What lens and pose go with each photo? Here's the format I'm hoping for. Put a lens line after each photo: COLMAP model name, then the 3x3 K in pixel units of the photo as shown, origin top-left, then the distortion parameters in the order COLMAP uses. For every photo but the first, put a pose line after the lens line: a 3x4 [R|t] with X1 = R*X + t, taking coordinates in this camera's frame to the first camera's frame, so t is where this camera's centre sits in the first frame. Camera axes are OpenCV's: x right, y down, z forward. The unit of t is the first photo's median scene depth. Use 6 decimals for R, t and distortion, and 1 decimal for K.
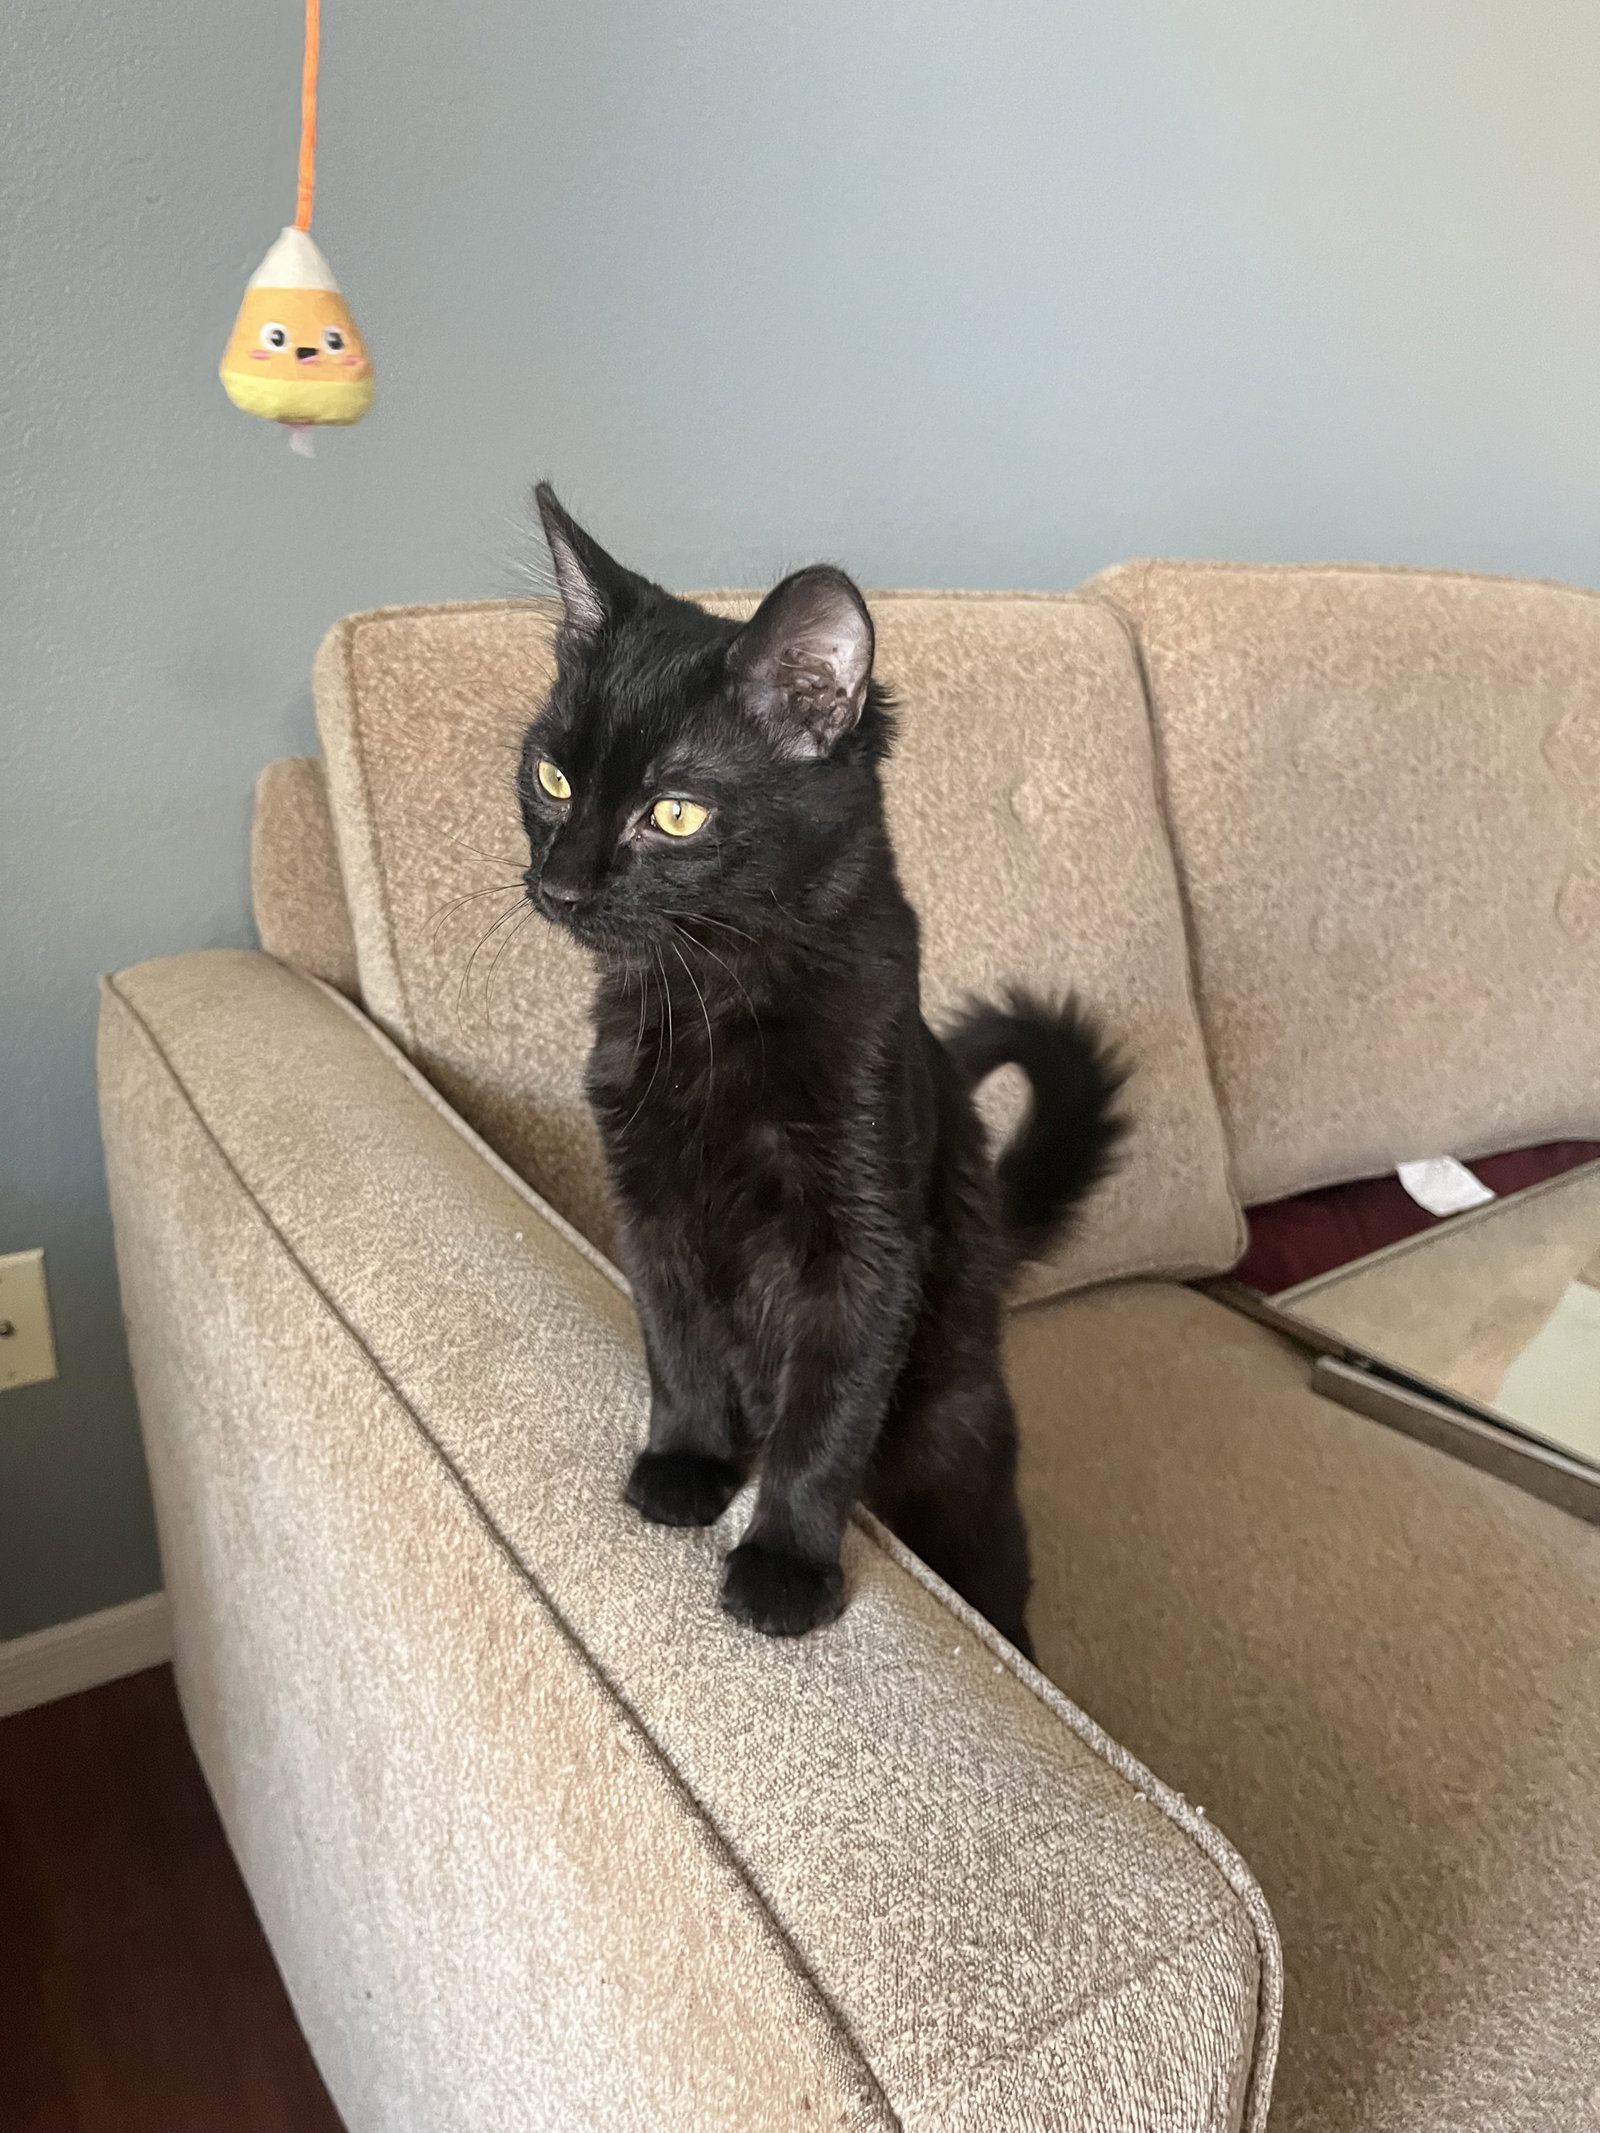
lens RADIAL K [[1600.4, 0, 800.0], [0, 1600.4, 1066.5], [0, 0, 1]] dist [-0.032384, -0.037275]
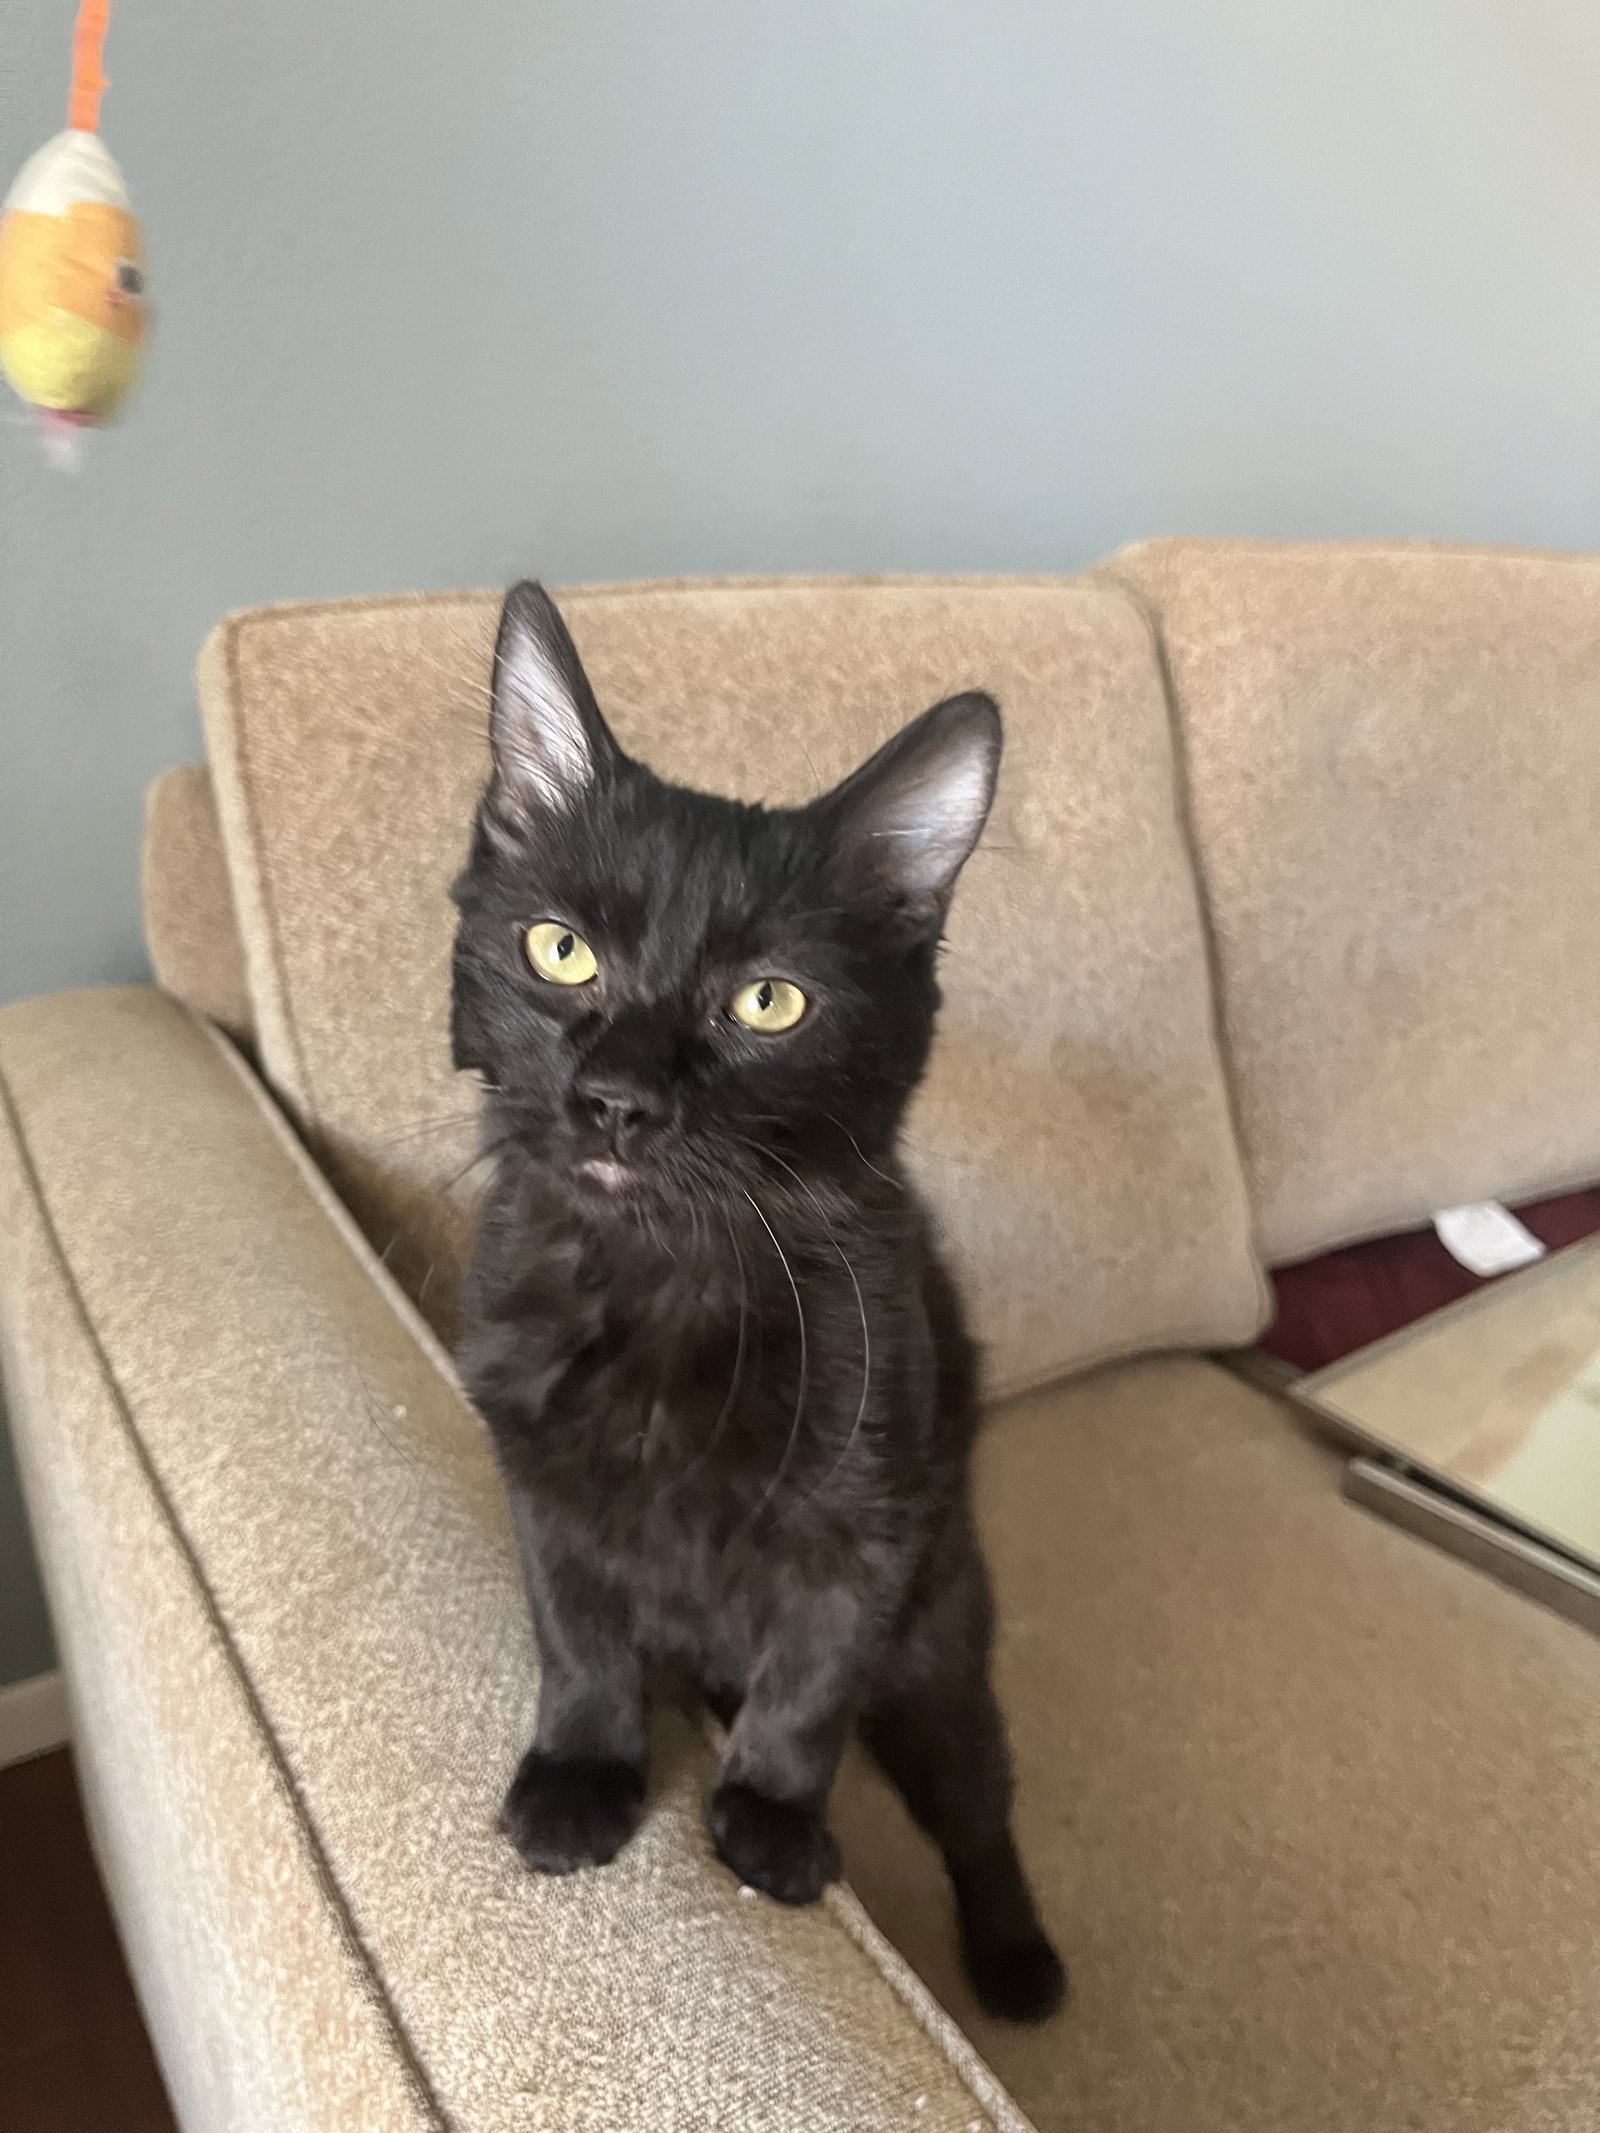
lens RADIAL K [[1600.4, 0, 800.0], [0, 1600.4, 1066.5], [0, 0, 1]] dist [-0.032384, -0.037275]
pose [[0.999973, 0.007284, 0.000117, 0.020282], [-0.007283, 0.999222, 0.038766, -0.078792], [0.000165, -0.038766, 0.999248, 0.147603]]
